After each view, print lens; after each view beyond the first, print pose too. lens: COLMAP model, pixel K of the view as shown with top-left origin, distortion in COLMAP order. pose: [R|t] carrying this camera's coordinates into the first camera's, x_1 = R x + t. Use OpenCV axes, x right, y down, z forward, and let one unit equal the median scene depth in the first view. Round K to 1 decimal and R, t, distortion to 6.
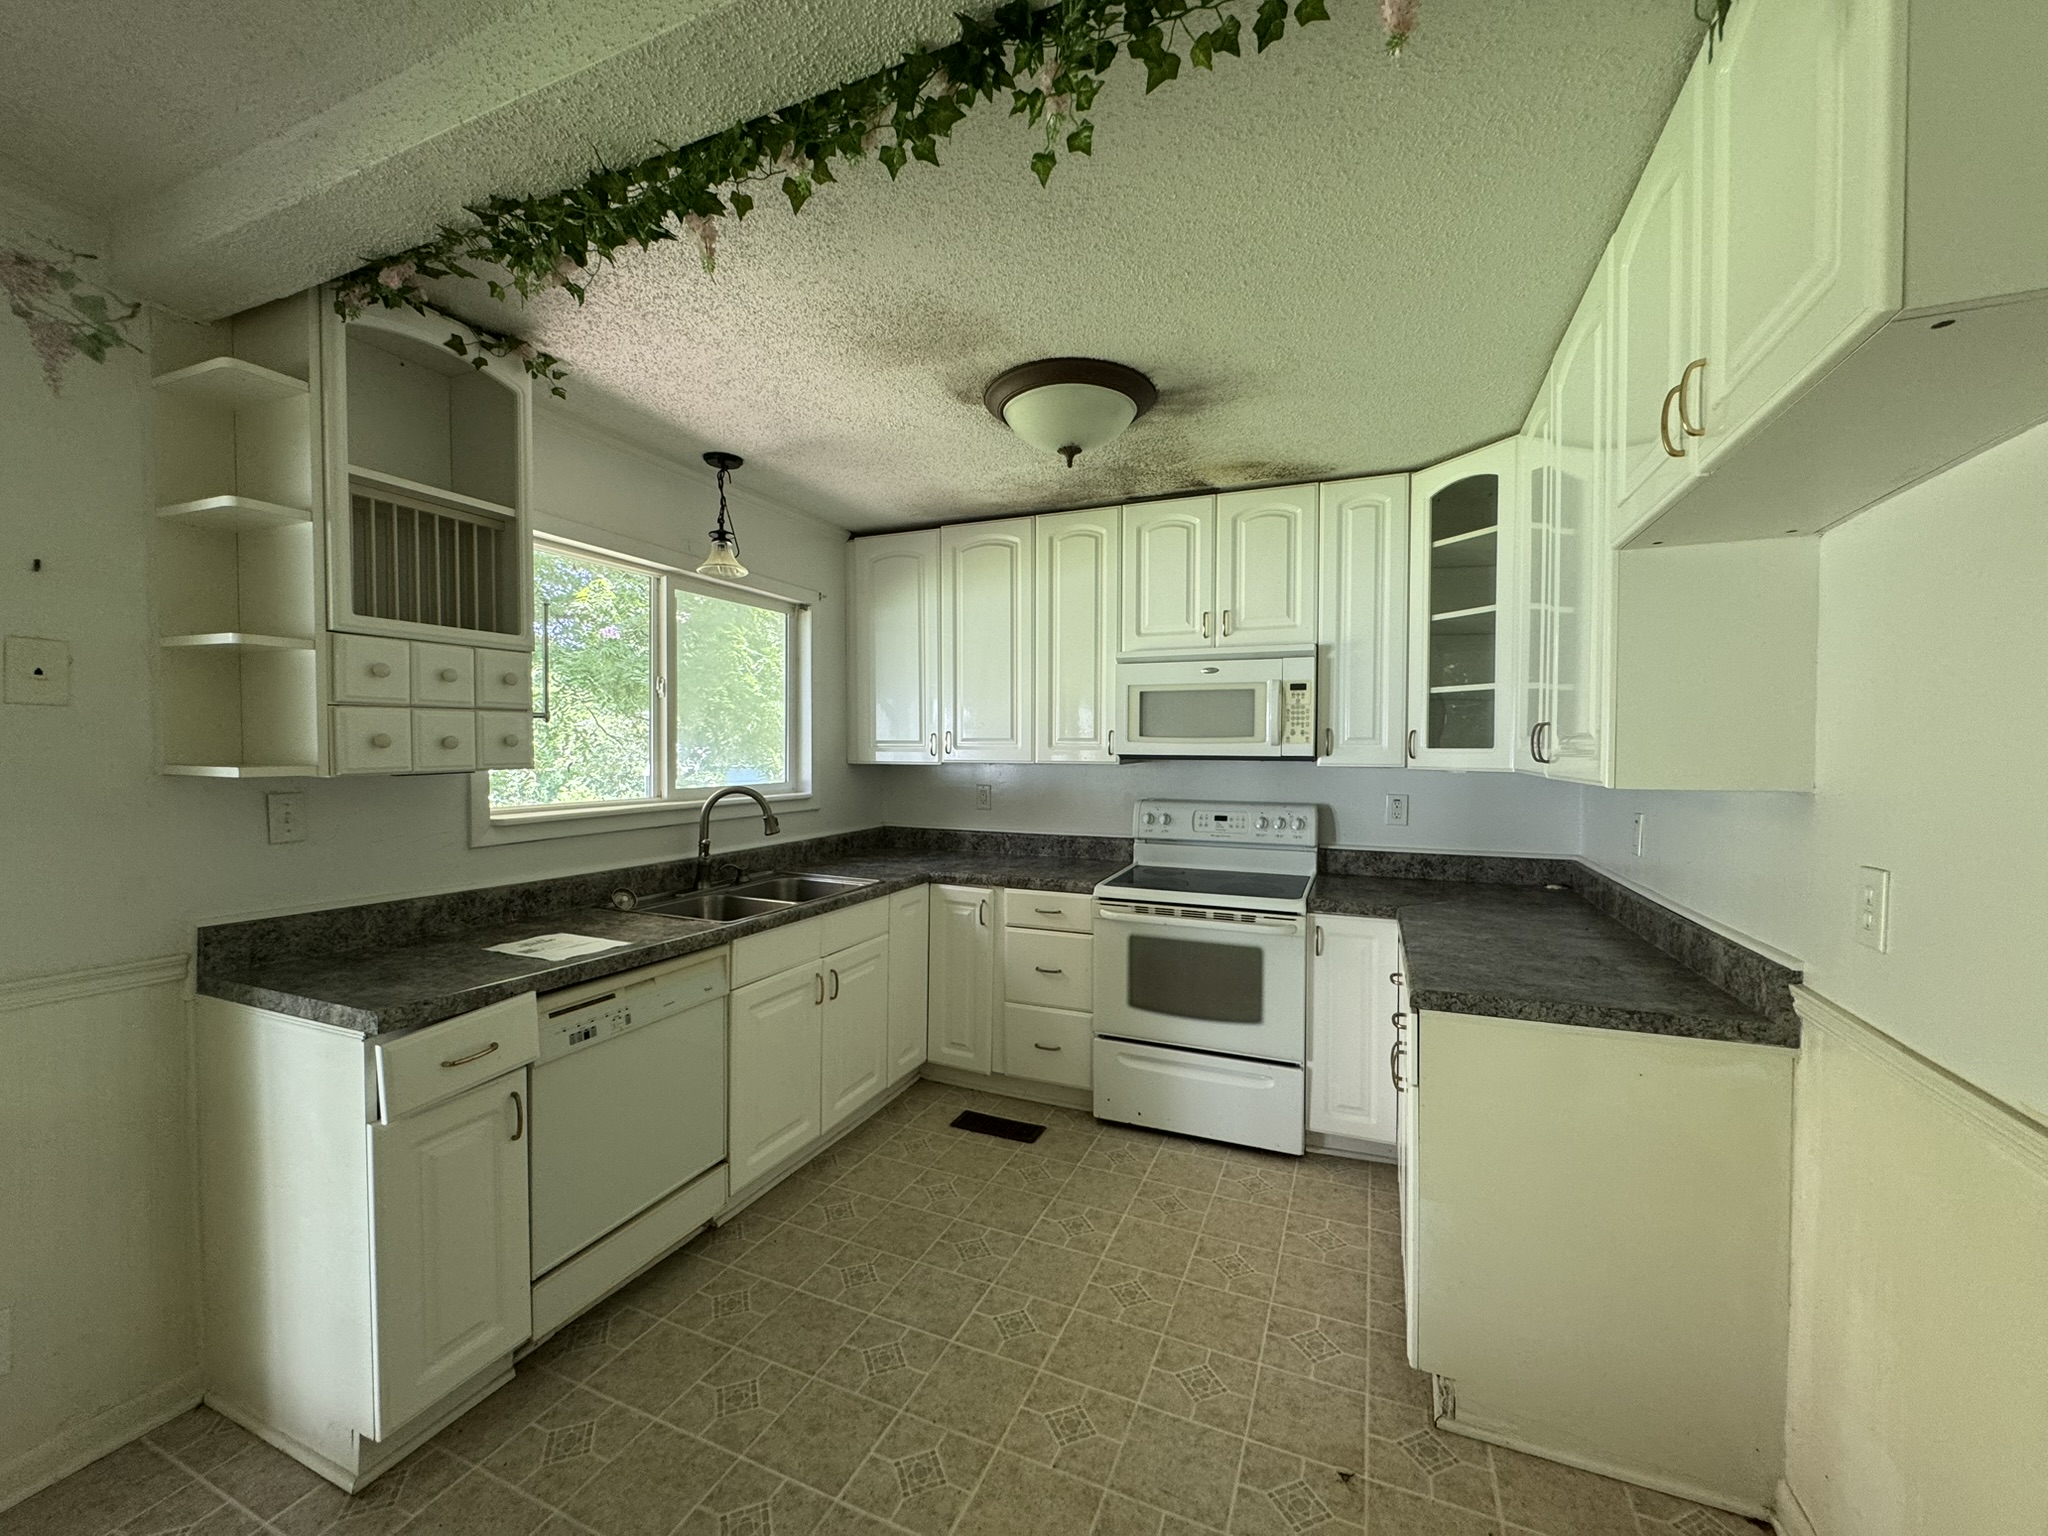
lens RADIAL K [[816.0, 0, 1021.2], [0, 816.0, 769.8], [0, 0, 1]] dist [-0.001453, 0.000213]
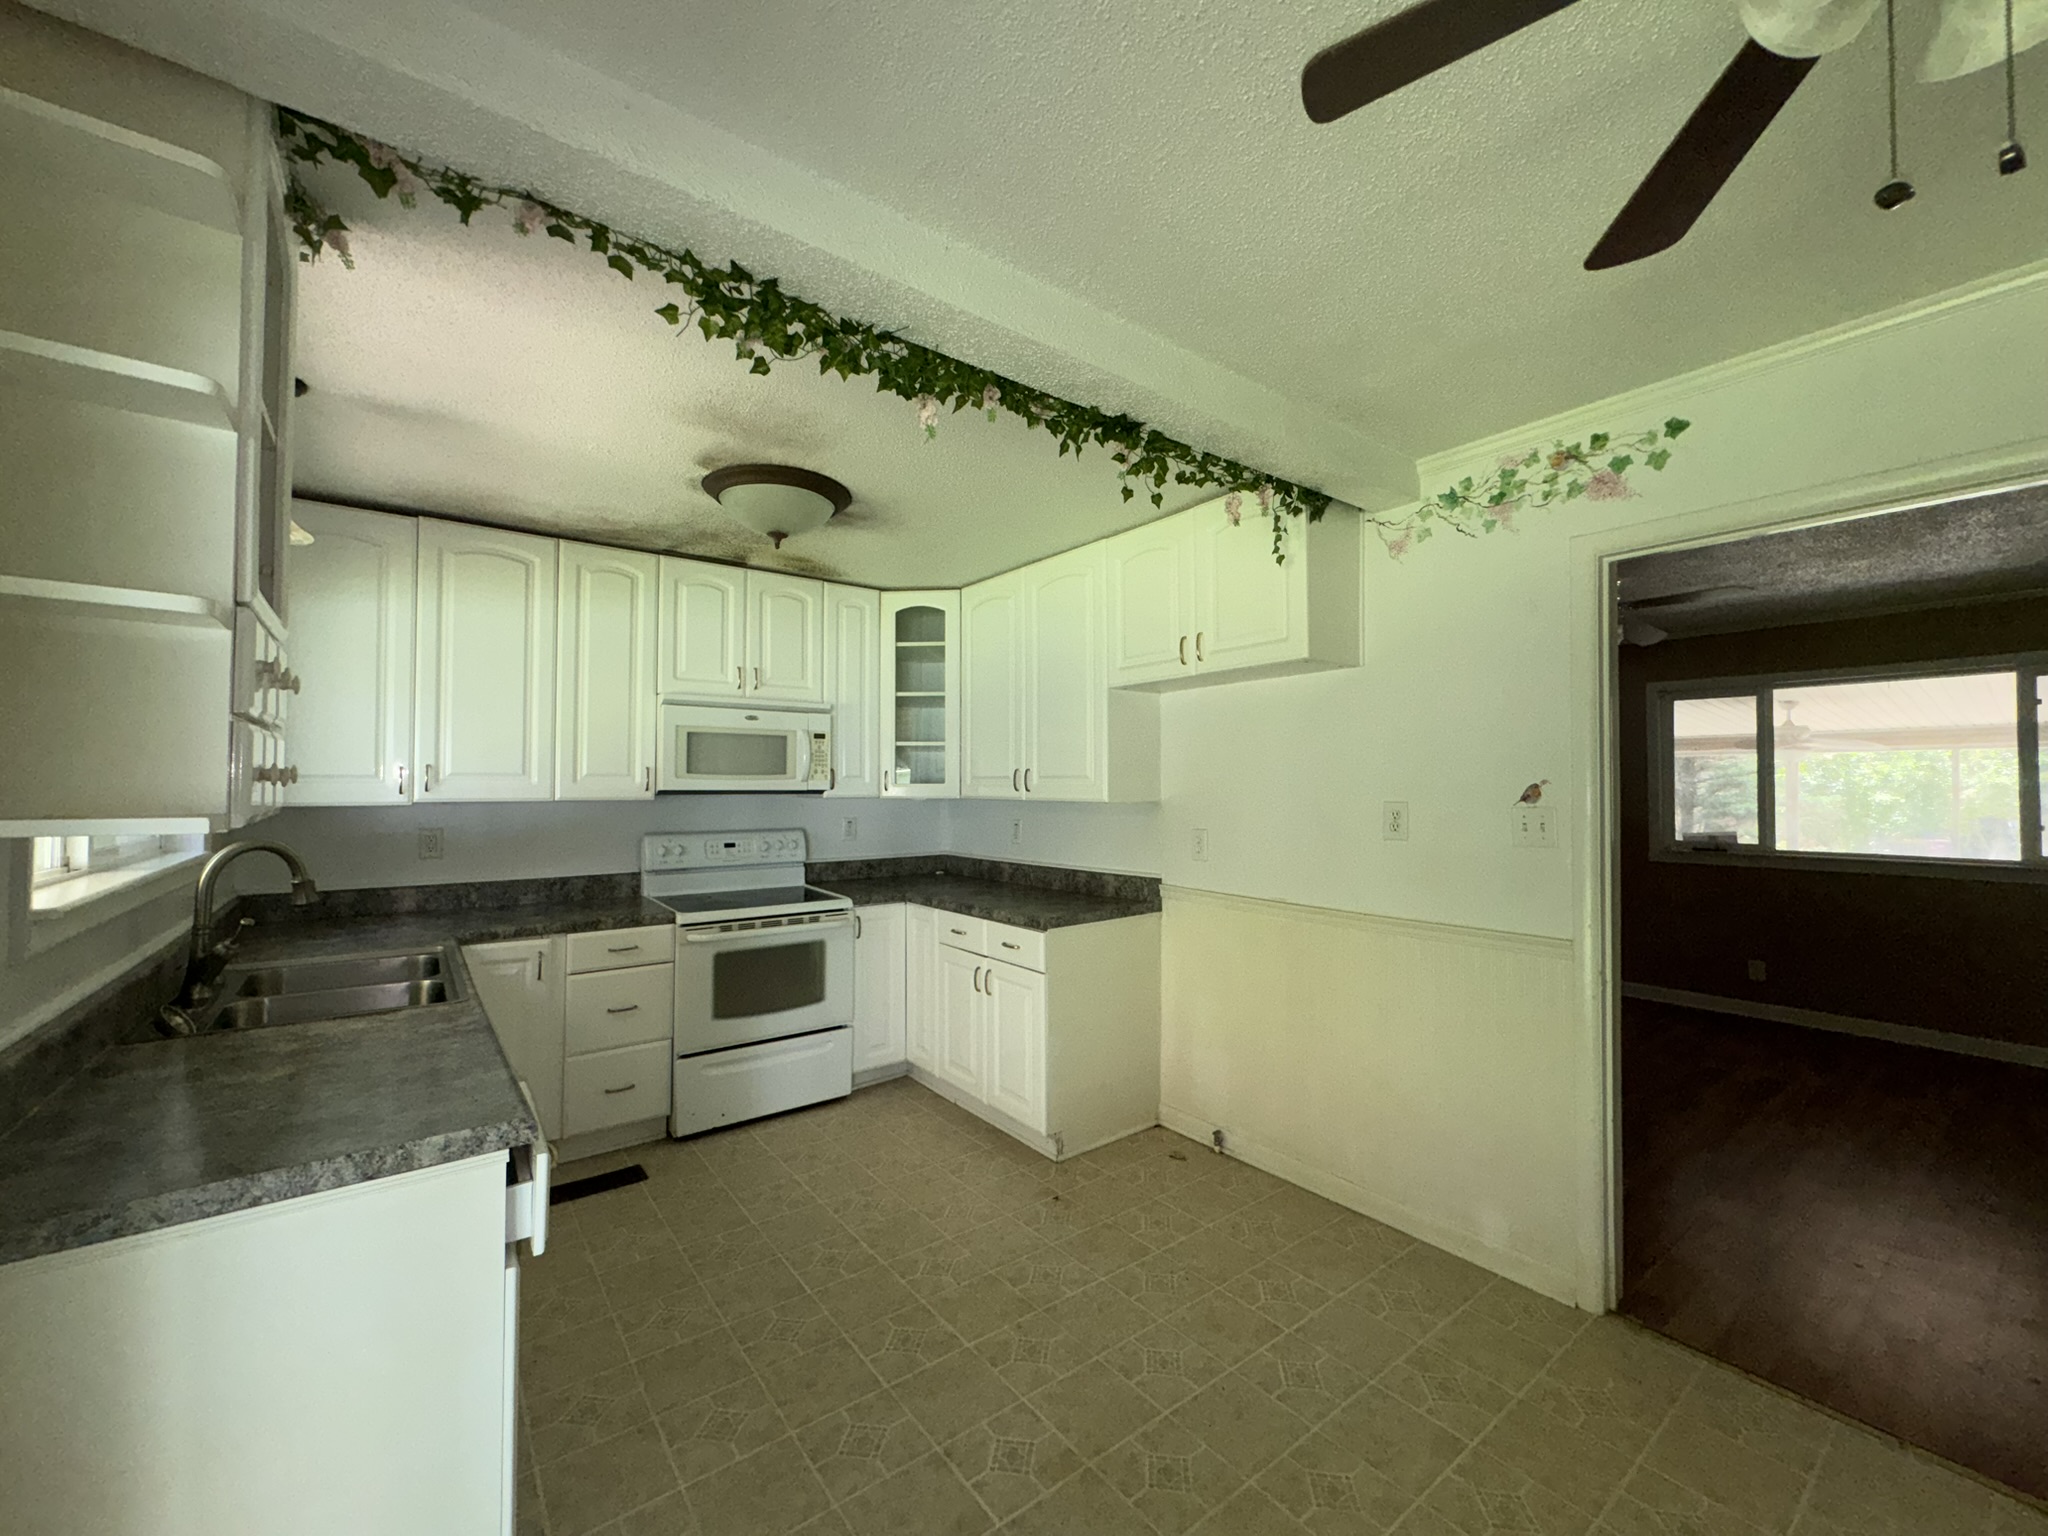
lens RADIAL K [[816.0, 0, 1021.2], [0, 816.0, 769.8], [0, 0, 1]] dist [-0.001453, 0.000213]
pose [[0.494155, 0.012712, 0.869281, -0.602549], [0.025621, 0.999246, -0.029178, -0.002543], [-0.868996, 0.036690, 0.493457, 0.084907]]
